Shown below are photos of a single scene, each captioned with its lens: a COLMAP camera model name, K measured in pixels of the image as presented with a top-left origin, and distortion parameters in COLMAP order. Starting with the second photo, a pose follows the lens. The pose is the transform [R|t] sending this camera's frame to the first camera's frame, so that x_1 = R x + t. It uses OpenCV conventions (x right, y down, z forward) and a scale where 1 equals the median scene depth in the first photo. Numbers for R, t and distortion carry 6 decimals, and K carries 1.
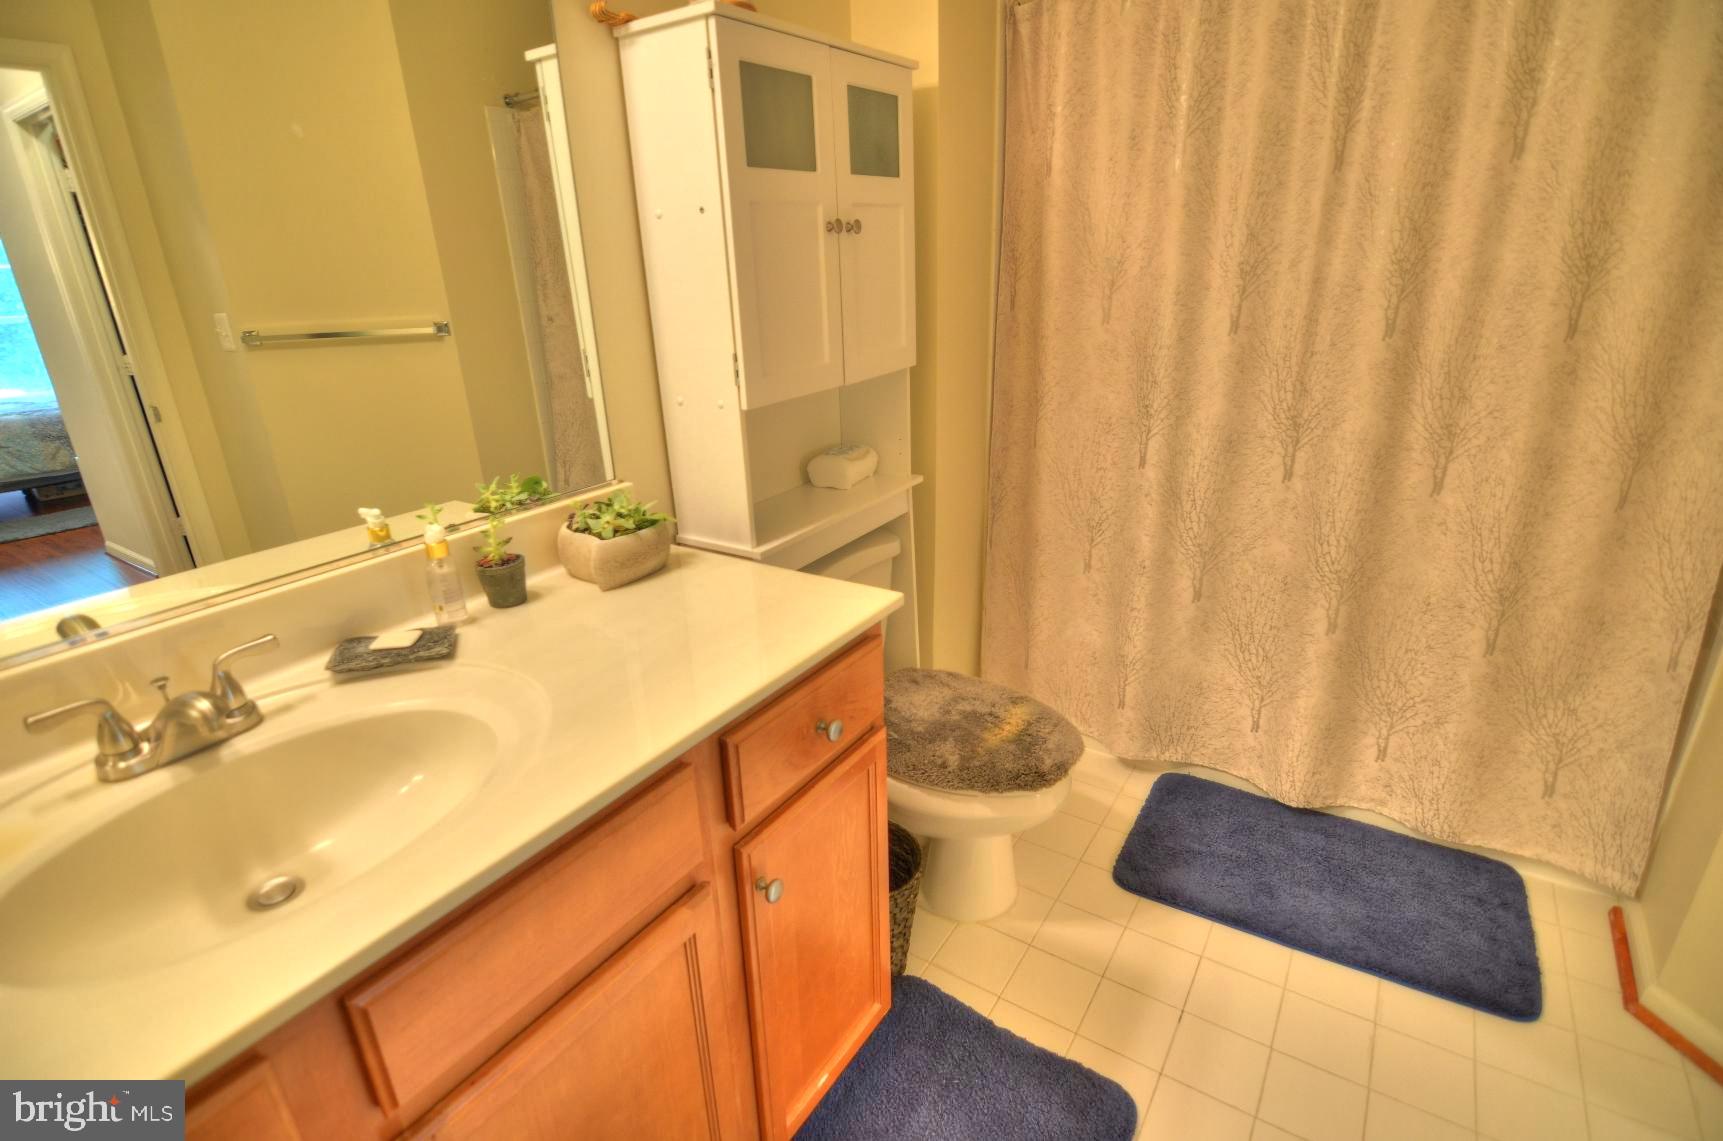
lens RADIAL K [[827.7, 0, 843.4], [0, 827.7, 578.6], [0, 0, 1]] dist [-0.004061, -0.013359]
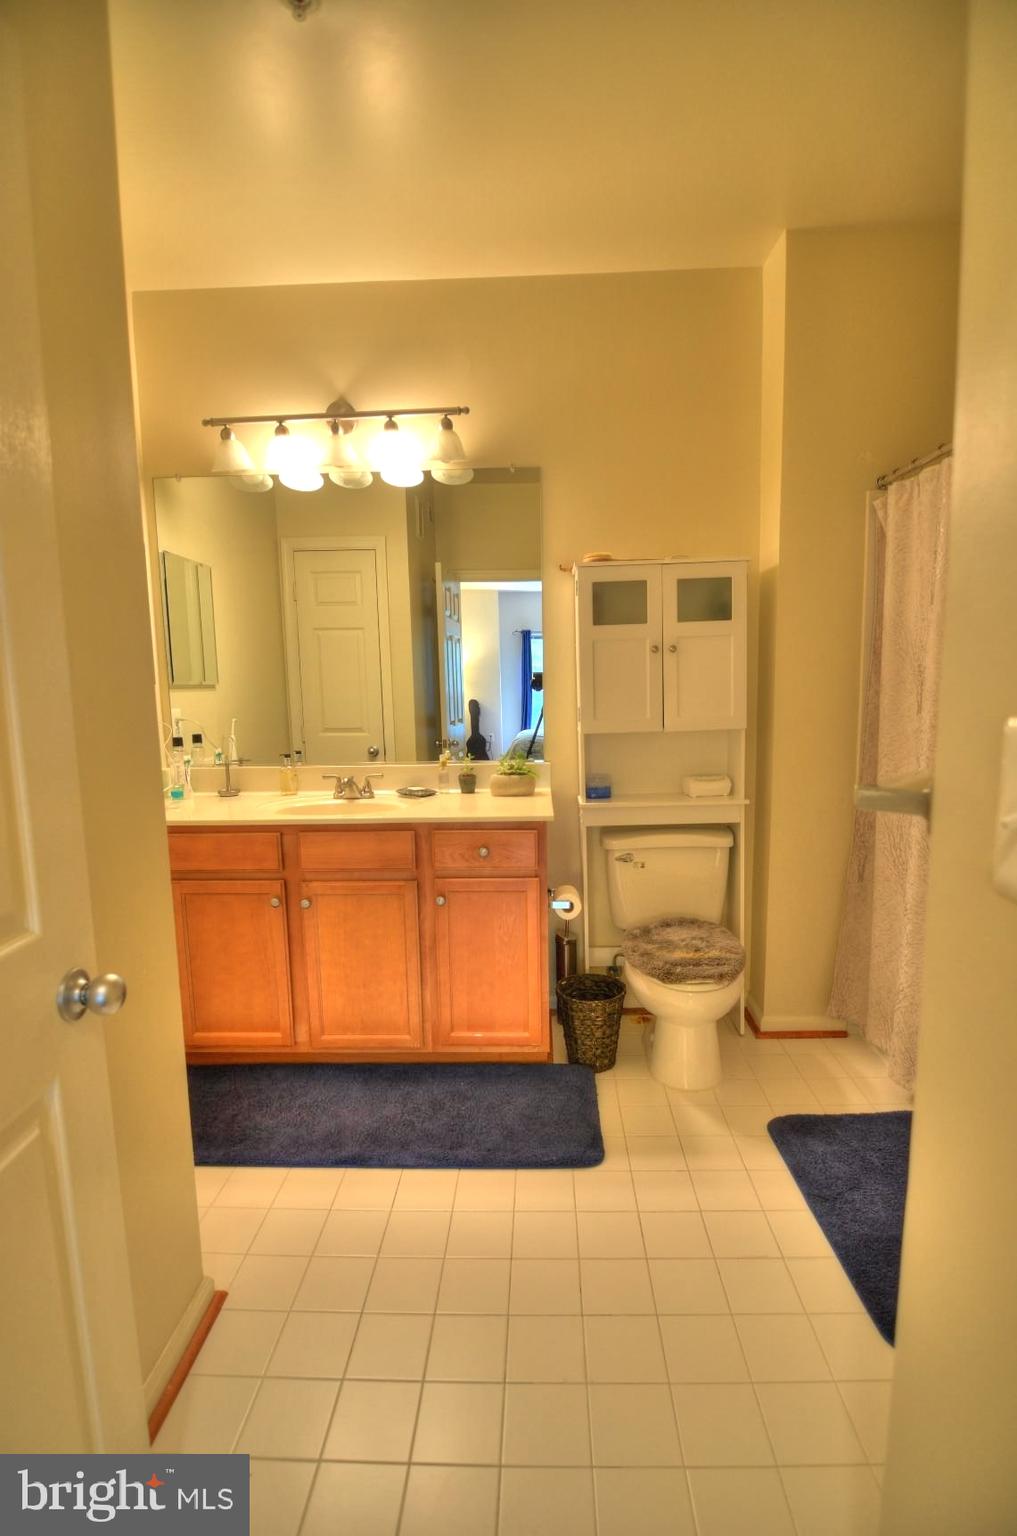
lens RADIAL K [[737.8, 0, 517.4], [0, 737.8, 783.8], [0, 0, 1]] dist [-0.004061, -0.013359]
pose [[0.538449, 0.142452, -0.830530, 1.120594], [-0.302097, 0.952725, -0.032445, 0.021305], [0.786645, 0.268371, 0.556028, -0.105266]]
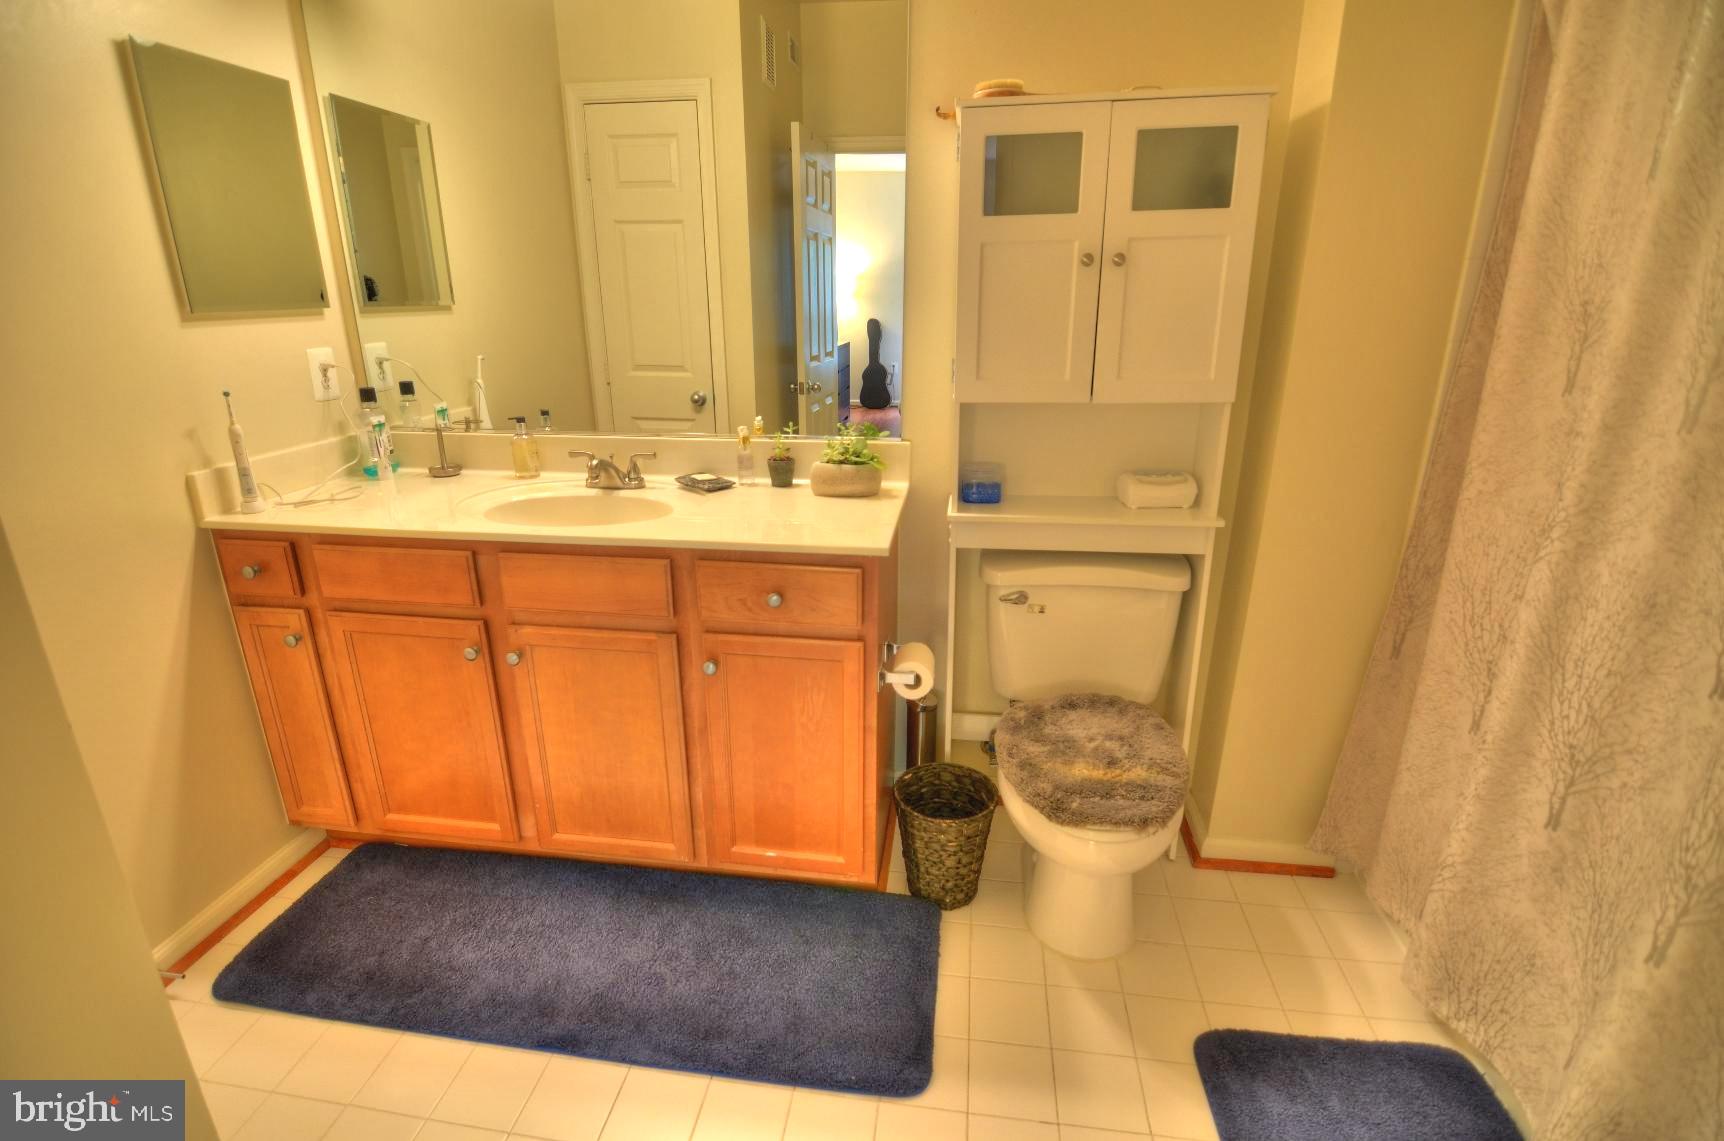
lens RADIAL K [[828.2, 0, 843.9], [0, 828.2, 578.6], [0, 0, 1]] dist [-0.004061, -0.013359]
pose [[0.434808, 0.327152, -0.838996, 0.808438], [-0.331853, 0.924318, 0.188439, -0.111798], [0.837147, 0.196488, 0.510467, 0.206337]]
